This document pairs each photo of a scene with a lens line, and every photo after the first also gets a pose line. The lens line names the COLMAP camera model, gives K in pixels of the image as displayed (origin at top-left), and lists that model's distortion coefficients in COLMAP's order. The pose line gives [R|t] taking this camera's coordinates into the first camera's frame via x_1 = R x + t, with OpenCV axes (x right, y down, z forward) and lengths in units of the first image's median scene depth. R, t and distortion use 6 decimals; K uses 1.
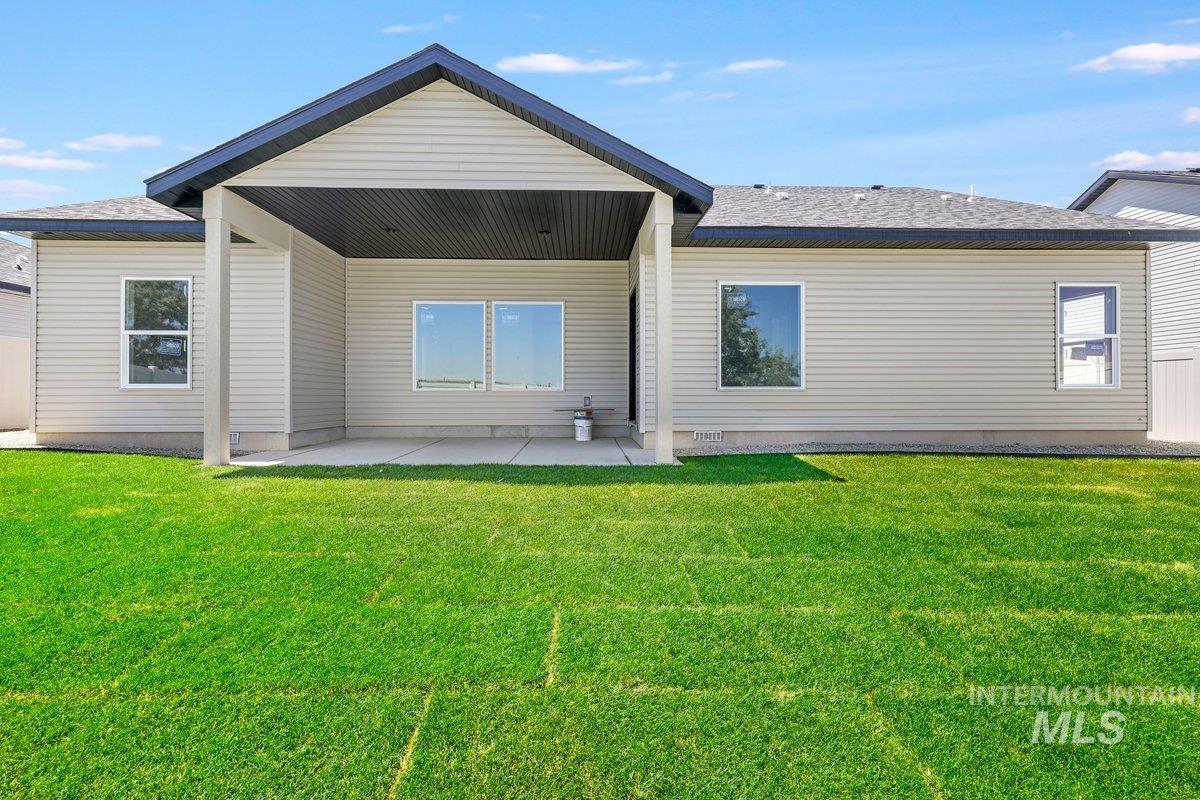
lens RADIAL K [[534.6, 0, 610.9], [0, 534.6, 395.4], [0, 0, 1]] dist [-0.011809, 0.000276]
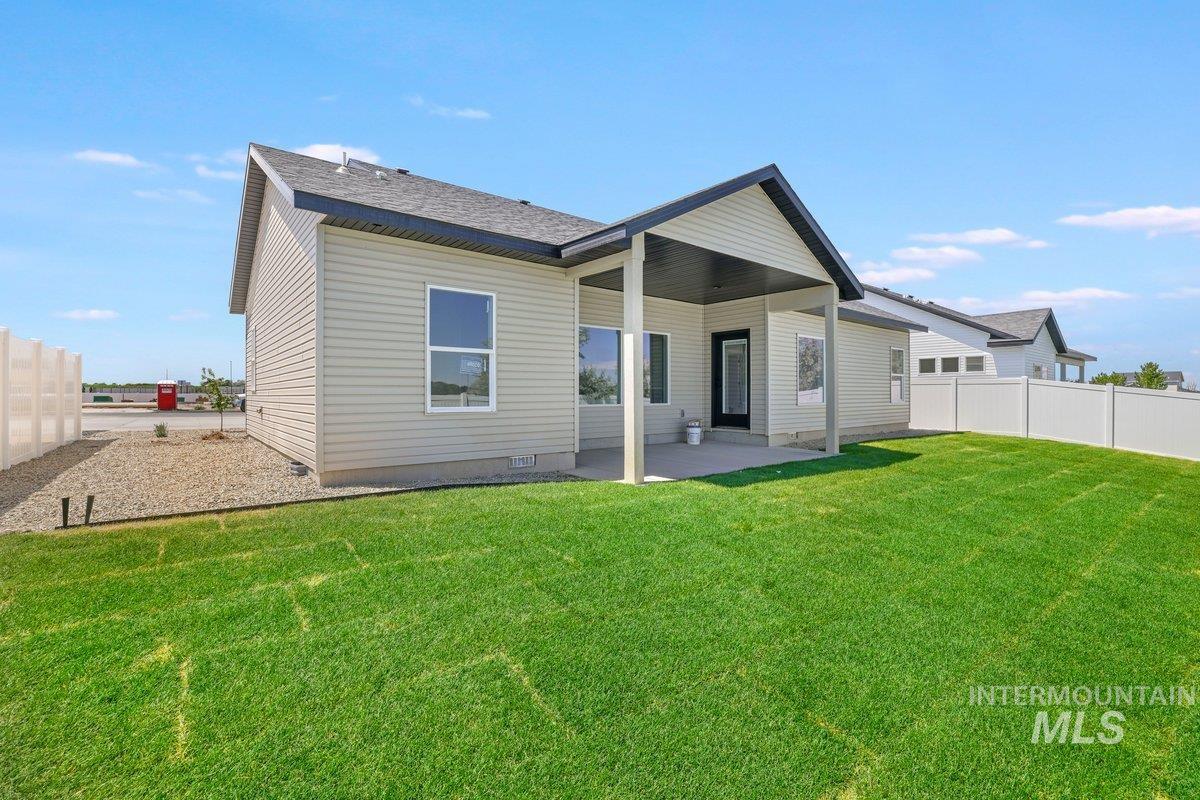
lens RADIAL K [[534.6, 0, 610.9], [0, 534.6, 395.4], [0, 0, 1]] dist [-0.011809, 0.000276]
pose [[0.784280, 0.001552, 0.620406, -1.218159], [-0.007114, 0.999954, 0.006492, -0.048254], [-0.620367, -0.009505, 0.784254, 0.126447]]
